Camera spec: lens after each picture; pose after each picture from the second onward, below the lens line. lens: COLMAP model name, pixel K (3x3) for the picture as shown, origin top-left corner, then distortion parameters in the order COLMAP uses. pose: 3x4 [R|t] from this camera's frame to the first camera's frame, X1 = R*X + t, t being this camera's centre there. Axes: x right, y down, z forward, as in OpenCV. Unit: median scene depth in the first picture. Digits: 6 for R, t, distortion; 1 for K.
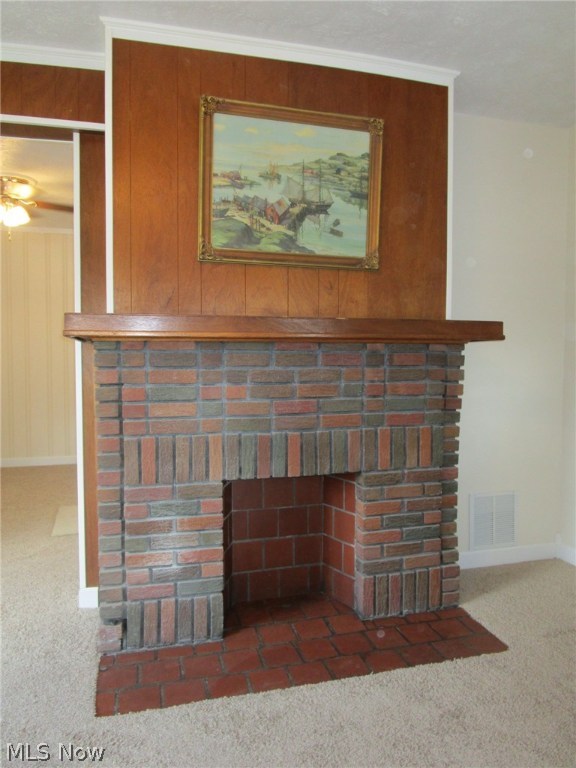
lens RADIAL K [[552.1, 0, 287.8], [0, 552.1, 379.1], [0, 0, 1]] dist [-0.017241, -0.000059]
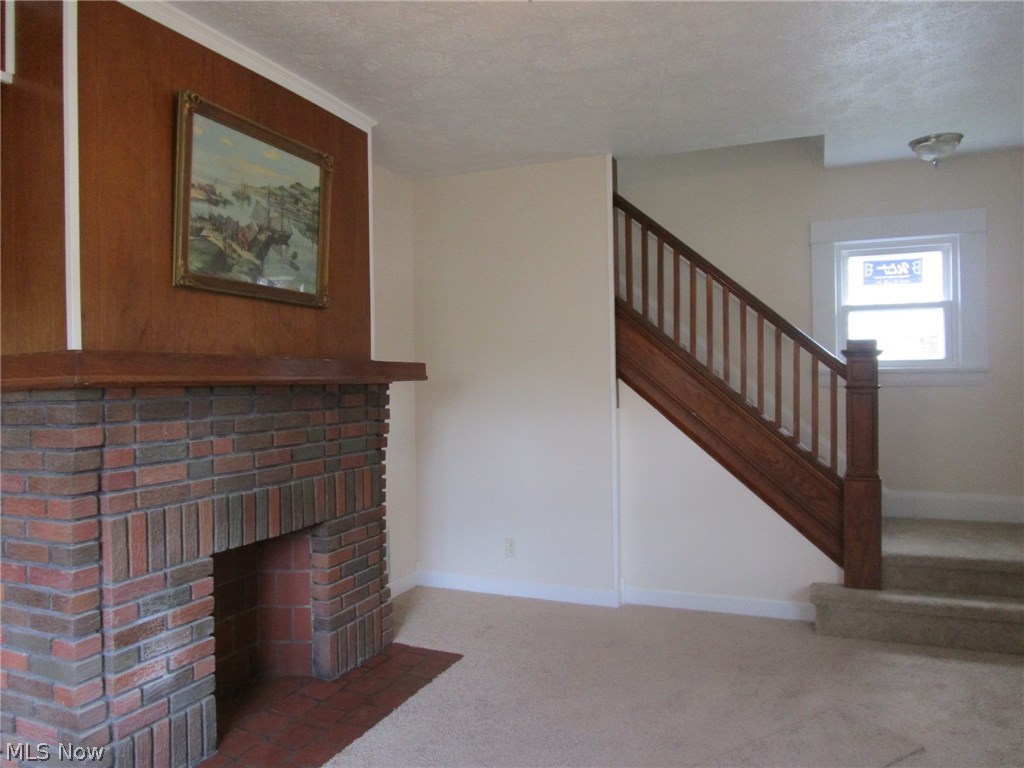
lens RADIAL K [[736.1, 0, 515.8], [0, 736.1, 381.7], [0, 0, 1]] dist [-0.017241, -0.000059]
pose [[0.621231, -0.011660, 0.783541, -0.683612], [0.051281, 0.998351, -0.025802, -0.021901], [-0.781948, 0.056210, 0.620804, -0.047636]]
